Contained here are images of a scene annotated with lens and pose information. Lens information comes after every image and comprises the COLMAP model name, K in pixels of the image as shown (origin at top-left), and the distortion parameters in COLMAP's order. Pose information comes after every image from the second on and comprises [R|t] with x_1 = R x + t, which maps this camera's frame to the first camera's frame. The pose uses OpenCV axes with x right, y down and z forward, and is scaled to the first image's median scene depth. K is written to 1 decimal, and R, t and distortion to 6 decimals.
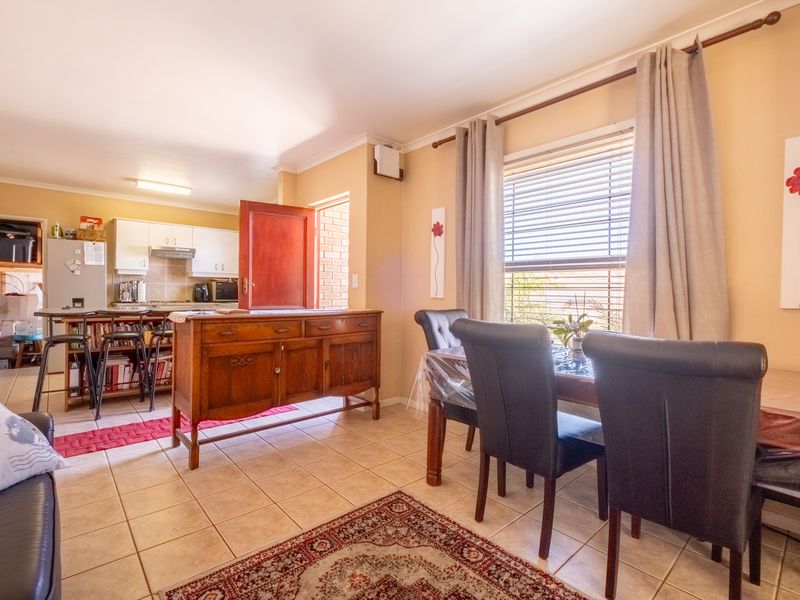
lens RADIAL K [[389.0, 0, 400.0], [0, 389.0, 300.0], [0, 0, 1]] dist [-0.004685, -0.000846]
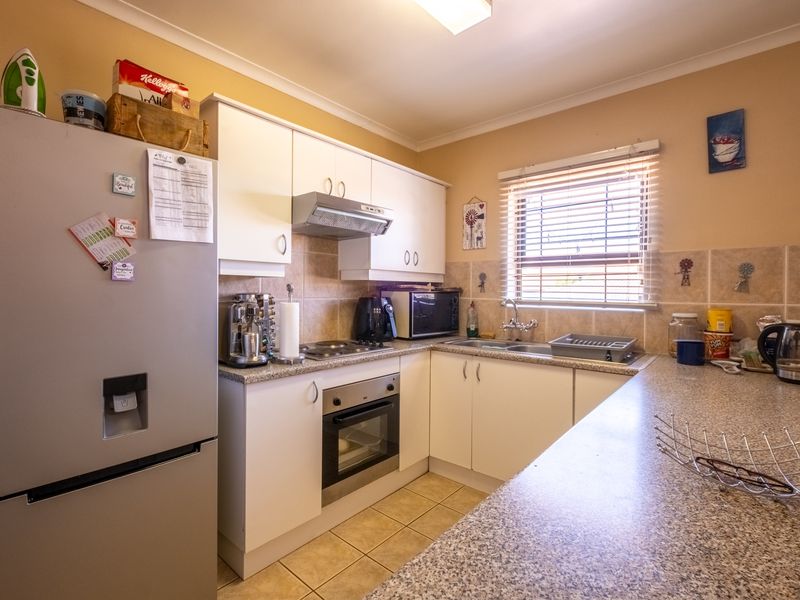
lens RADIAL K [[391.1, 0, 395.8], [0, 391.1, 294.6], [0, 0, 1]] dist [-0.000496, 0.000666]
pose [[0.991975, -0.002518, 0.126410, -0.666119], [0.003067, 0.999987, -0.004151, -0.052307], [-0.126398, 0.004506, 0.991969, 0.707168]]
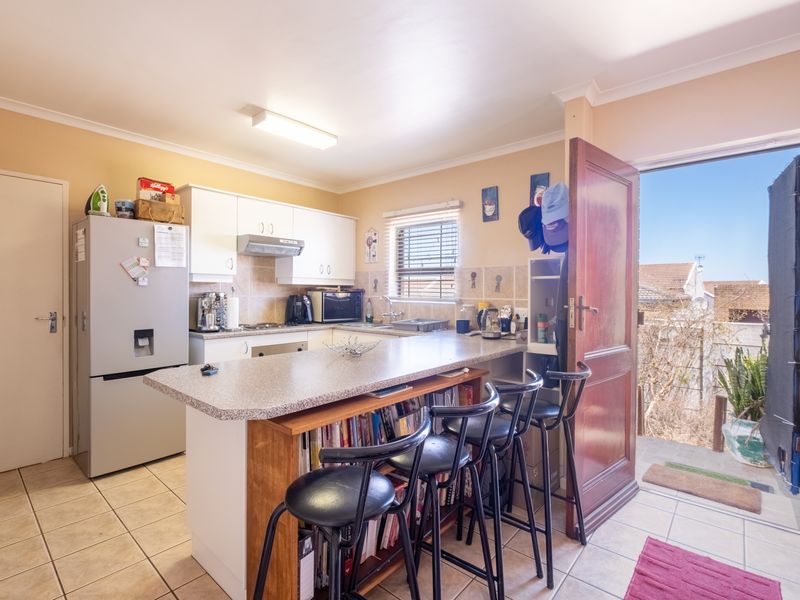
lens RADIAL K [[391.1, 0, 395.8], [0, 391.1, 294.6], [0, 0, 1]] dist [-0.000496, 0.000666]
pose [[0.991421, -0.001614, 0.130700, -0.537292], [0.002437, 0.999978, -0.006136, -0.046932], [-0.130687, 0.006402, 0.991403, 0.409556]]
